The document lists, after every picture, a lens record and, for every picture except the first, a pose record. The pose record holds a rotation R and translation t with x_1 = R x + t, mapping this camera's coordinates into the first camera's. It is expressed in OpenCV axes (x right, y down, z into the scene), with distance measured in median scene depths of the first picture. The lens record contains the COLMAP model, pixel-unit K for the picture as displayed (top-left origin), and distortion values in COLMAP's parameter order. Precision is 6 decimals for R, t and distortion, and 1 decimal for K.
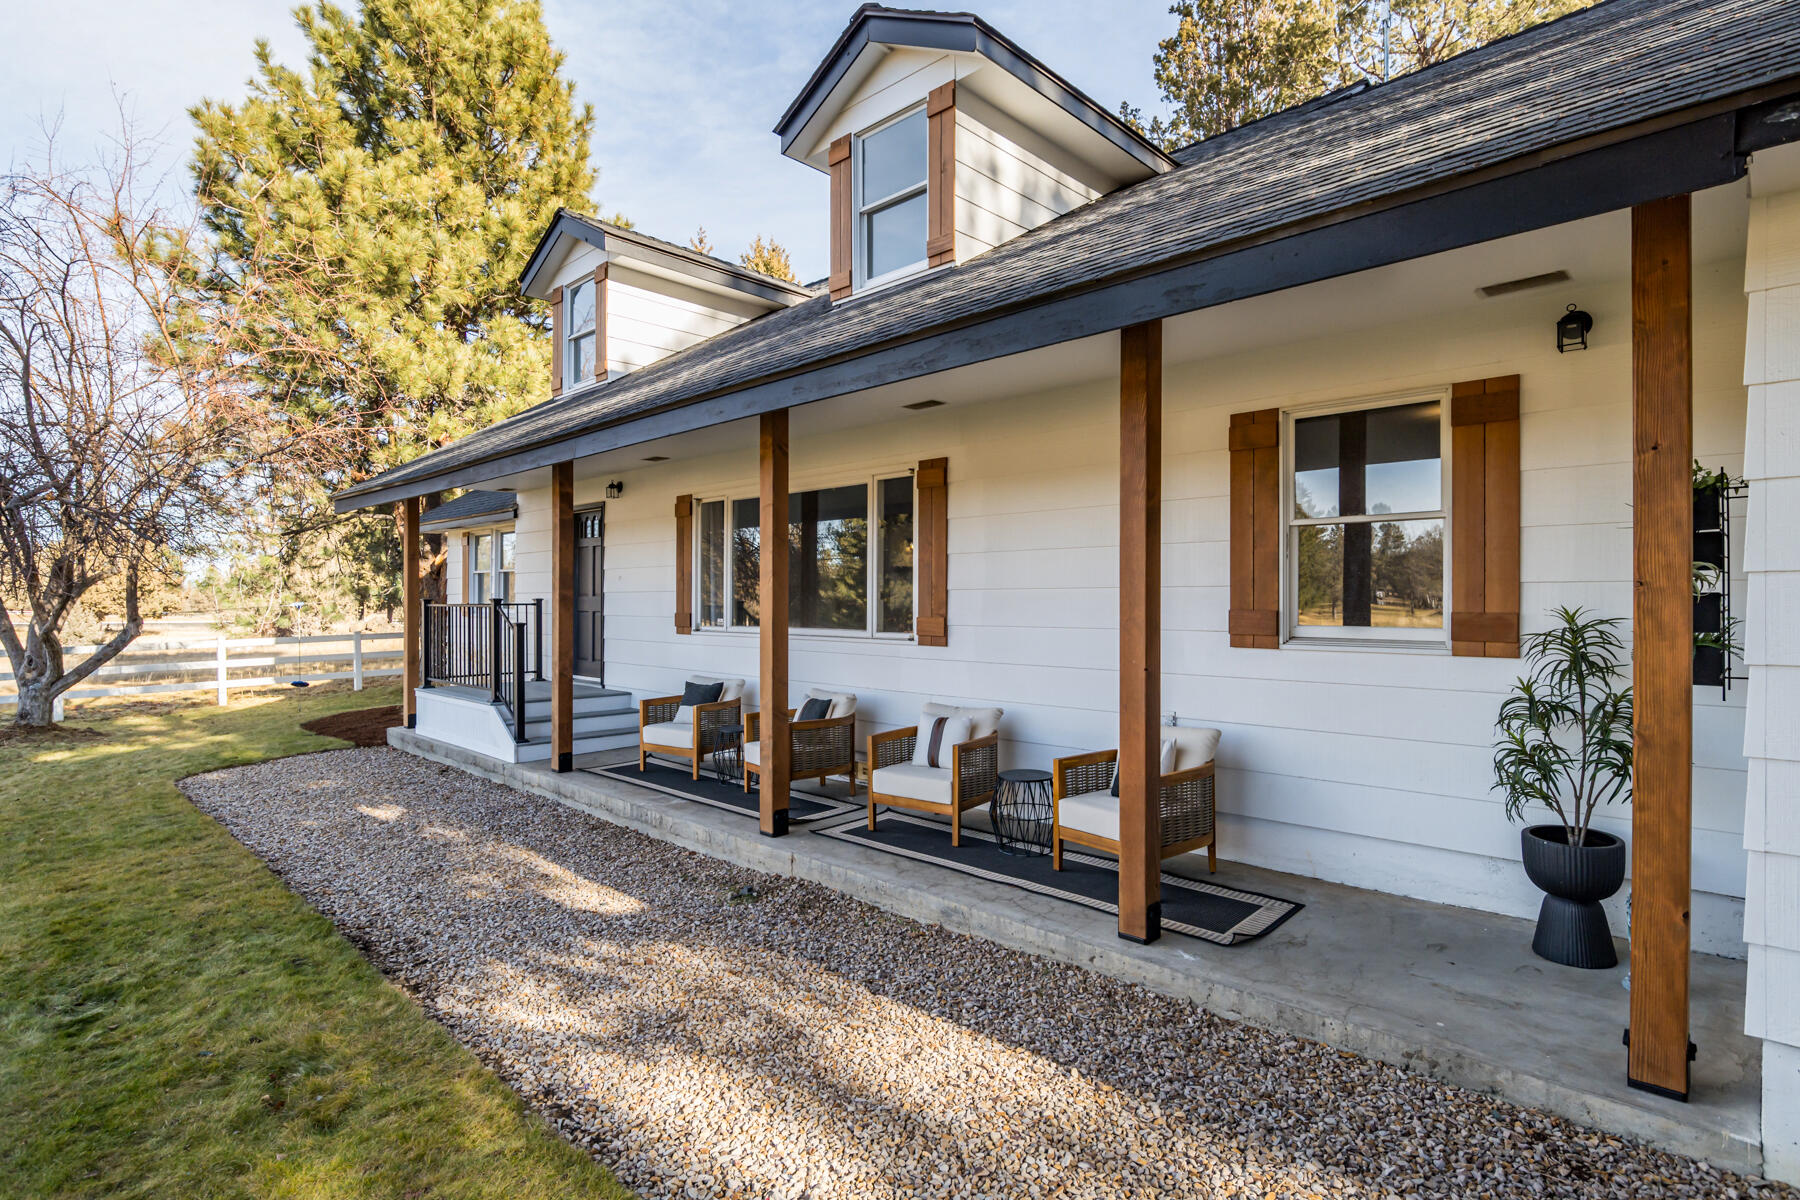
lens RADIAL K [[923.2, 0, 900.0], [0, 923.2, 600.0], [0, 0, 1]] dist [-0.029635, 0.001311]
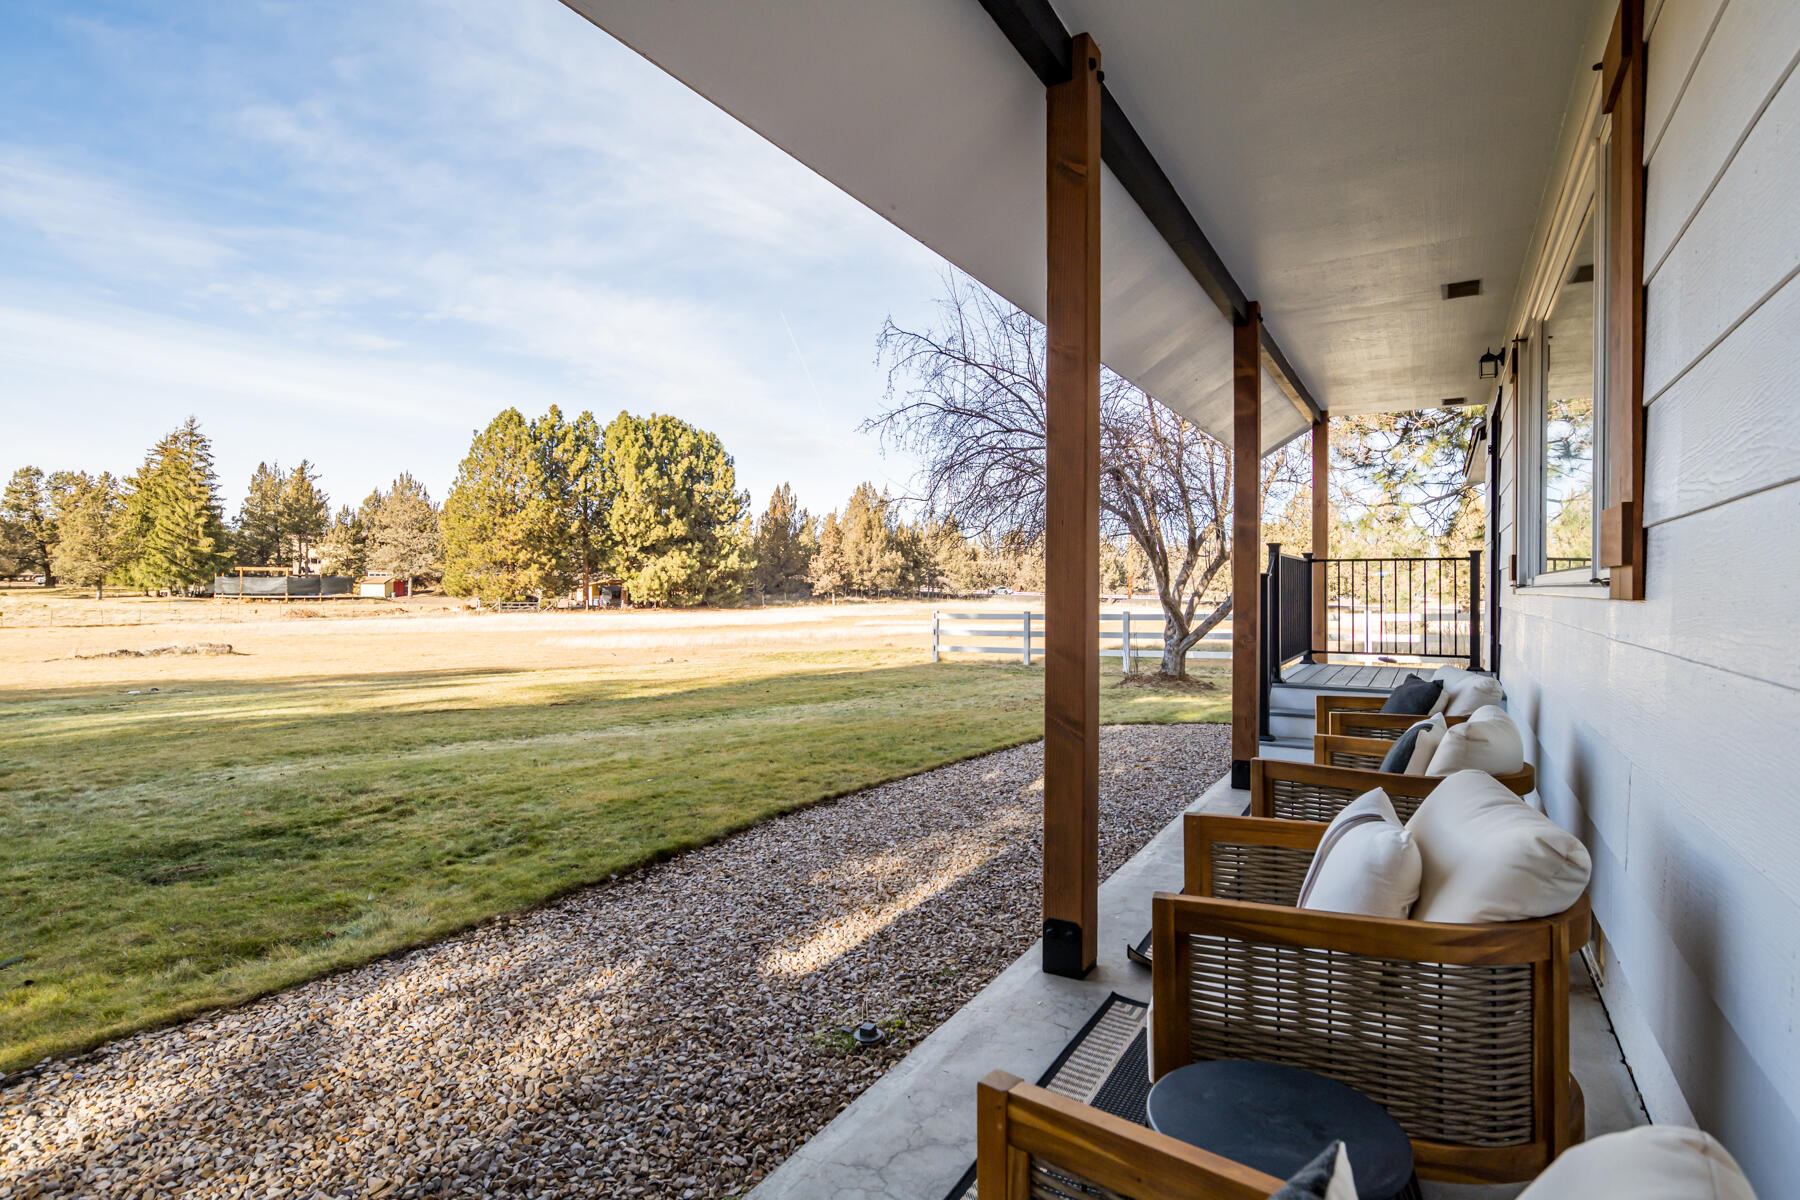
lens RADIAL K [[881.7, 0, 900.0], [0, 881.7, 600.0], [0, 0, 1]] dist [0.000502, 0.000246]
pose [[0.200043, 0.011235, -0.979723, 0.246883], [0.008931, 0.999872, 0.013289, 0.027000], [0.979746, -0.011408, 0.199917, 0.595820]]
